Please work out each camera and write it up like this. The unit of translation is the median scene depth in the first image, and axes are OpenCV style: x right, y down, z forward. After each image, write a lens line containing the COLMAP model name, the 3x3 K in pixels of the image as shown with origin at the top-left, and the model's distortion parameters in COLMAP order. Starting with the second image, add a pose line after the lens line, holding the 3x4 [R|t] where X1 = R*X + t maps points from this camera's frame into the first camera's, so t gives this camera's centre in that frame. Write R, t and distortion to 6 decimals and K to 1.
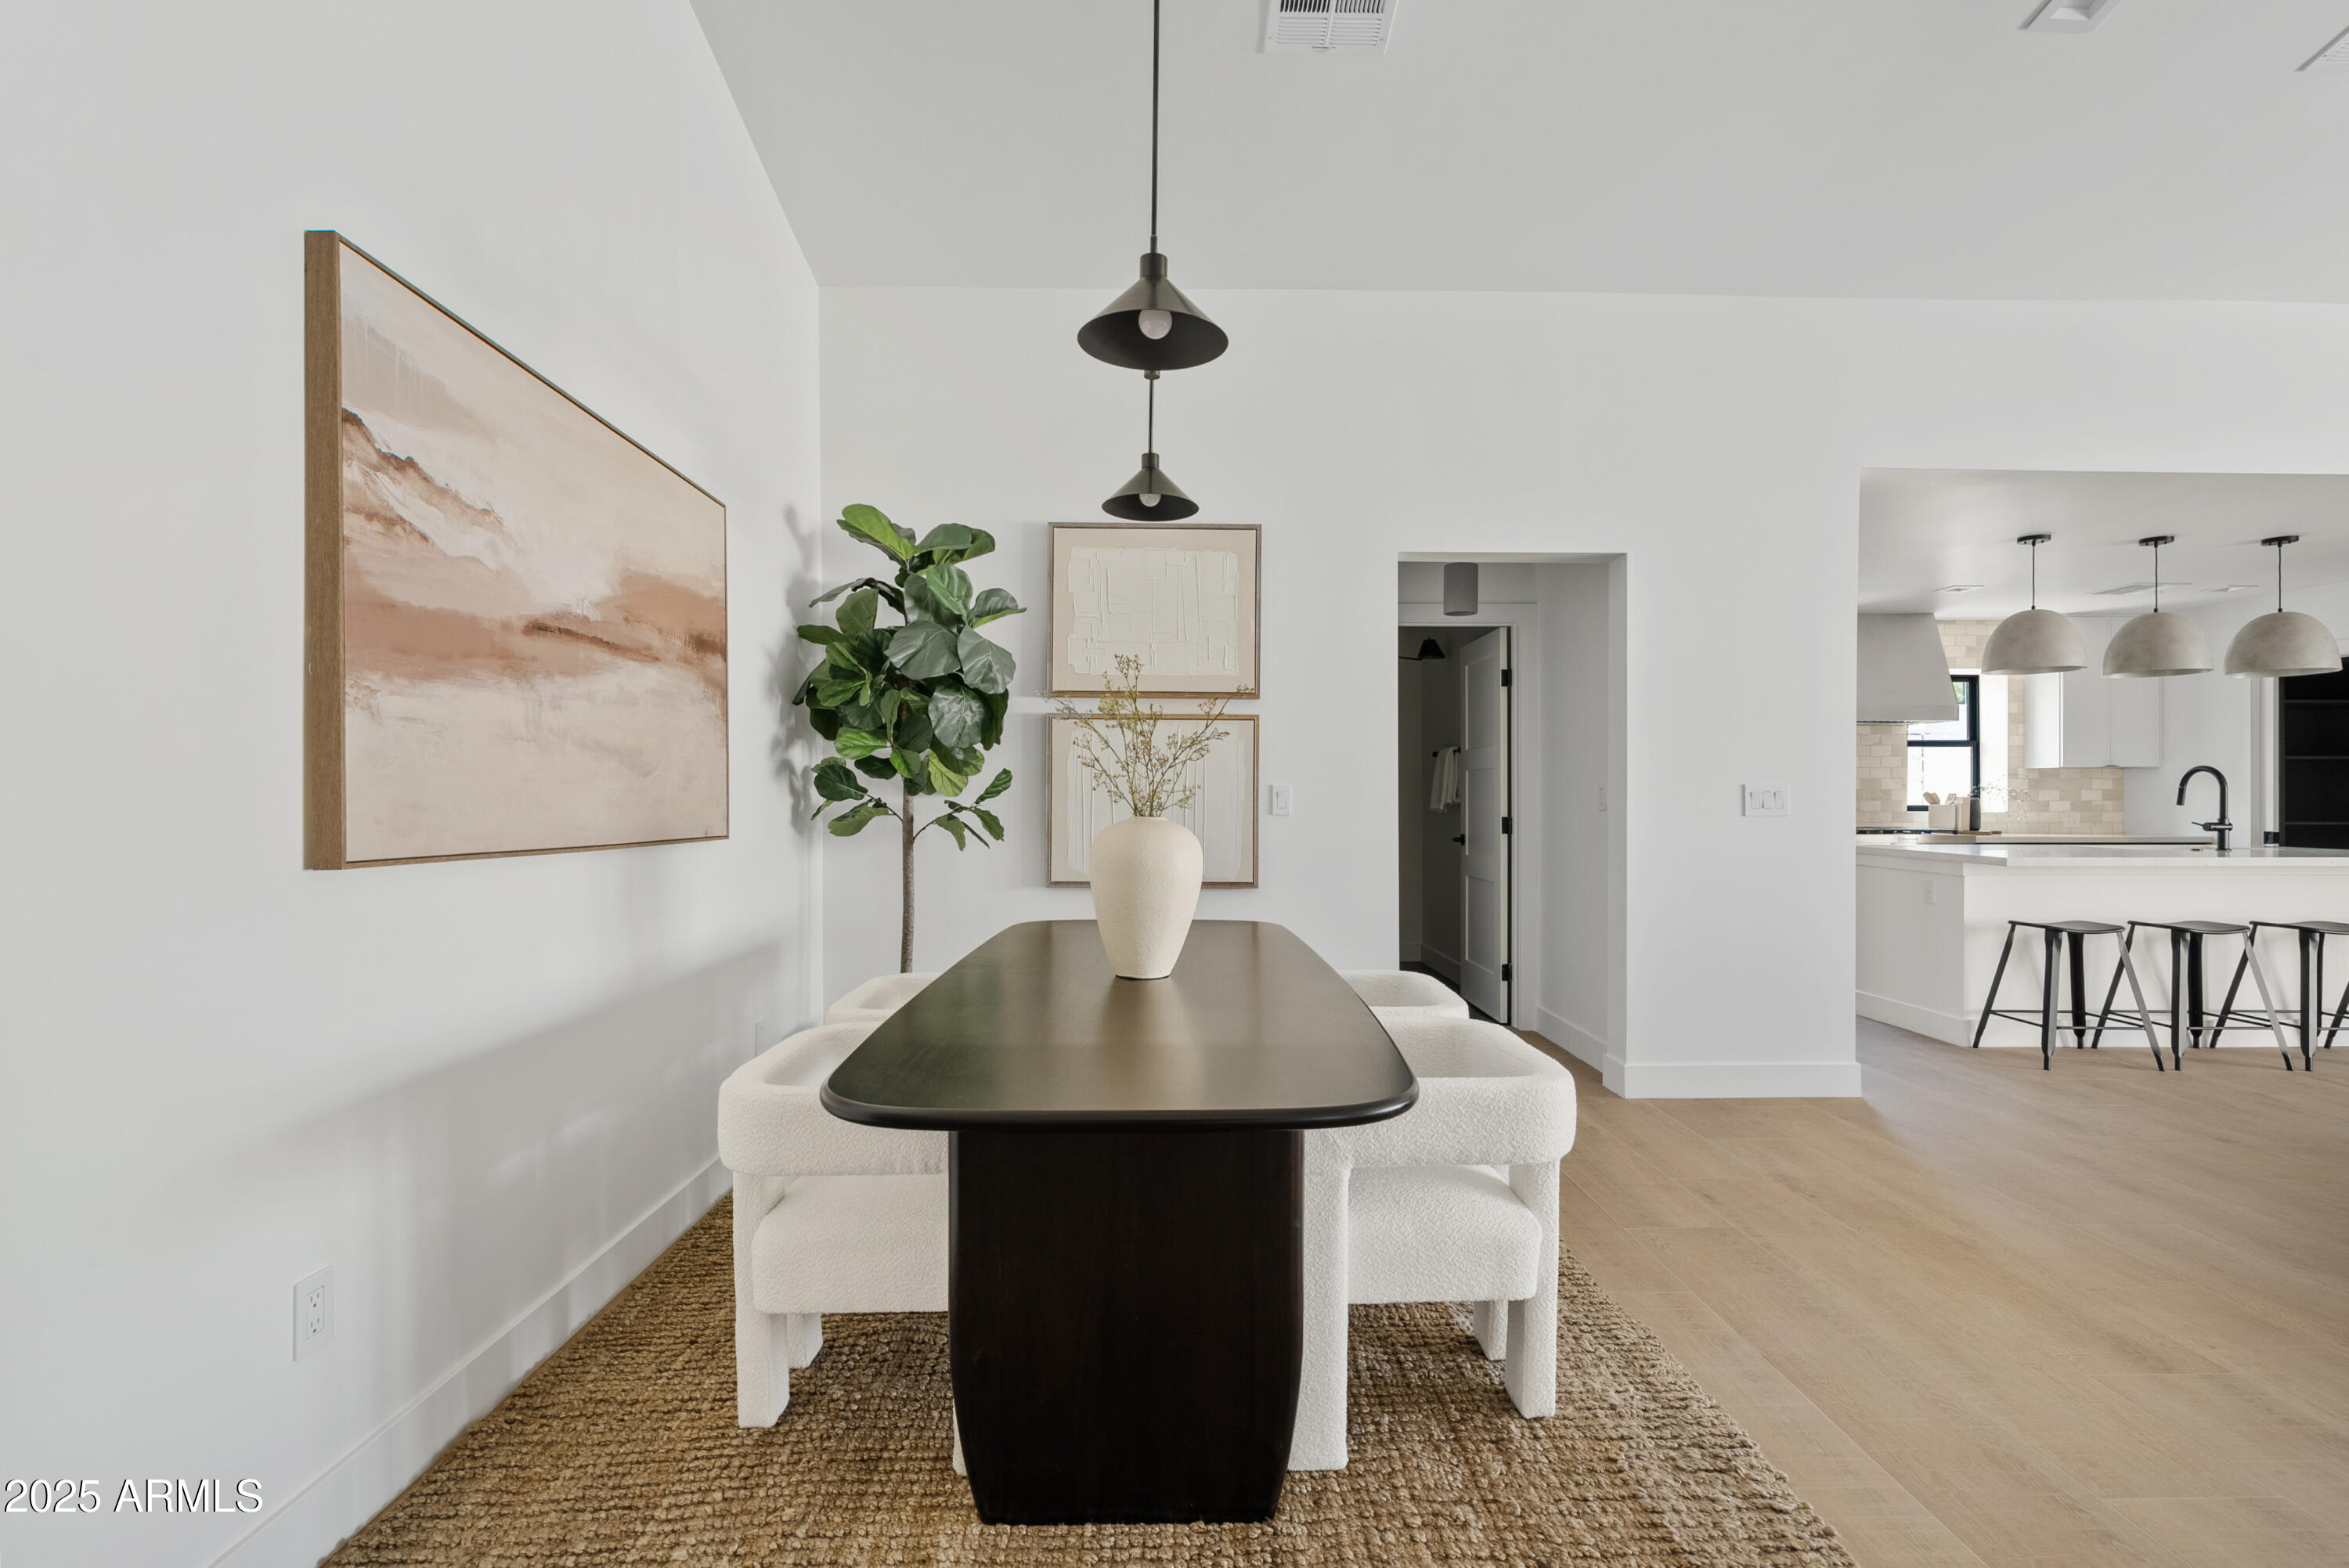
lens RADIAL K [[1074.4, 0, 1177.7], [0, 1074.4, 791.9], [0, 0, 1]] dist [-0.000128, -0.000014]
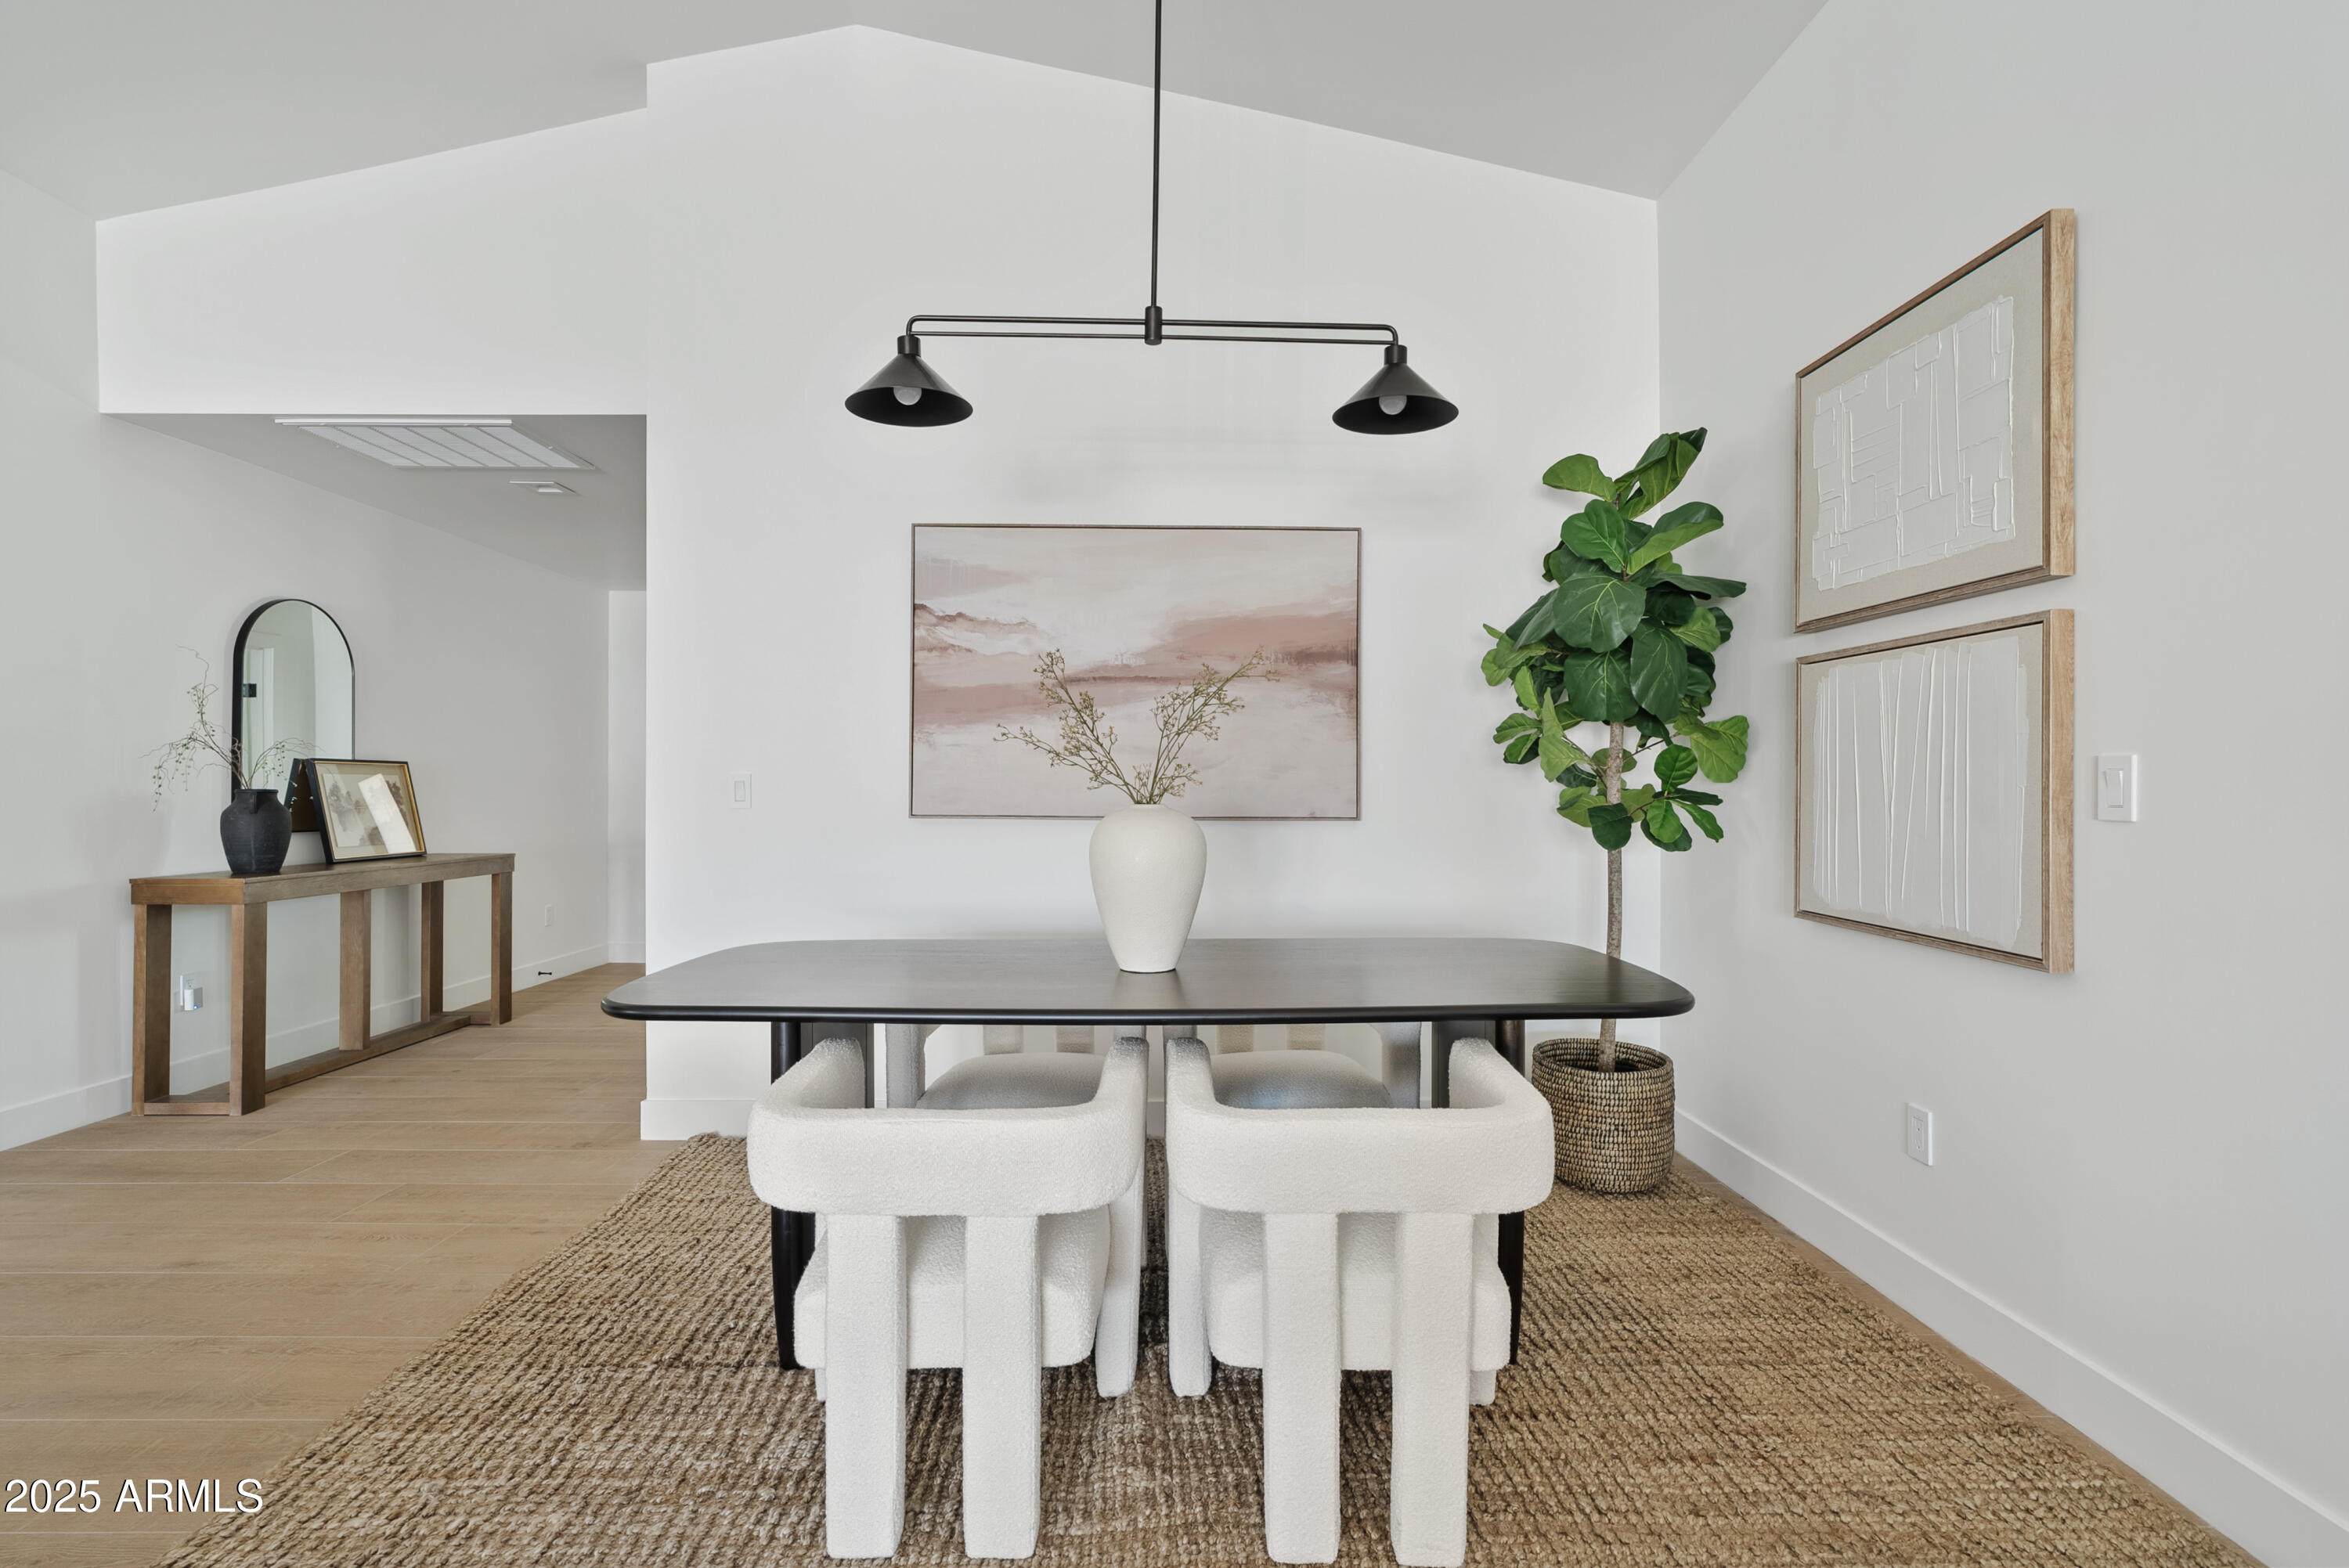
lens RADIAL K [[1109.7, 0, 1174.3], [0, 1109.7, 784.3], [0, 0, 1]] dist [0.002350, 0.000119]
pose [[-0.010262, 0.004906, -0.999935, 1.240318], [0.008335, 0.999954, 0.004820, -0.001440], [0.999913, -0.008285, -0.010302, 1.322677]]
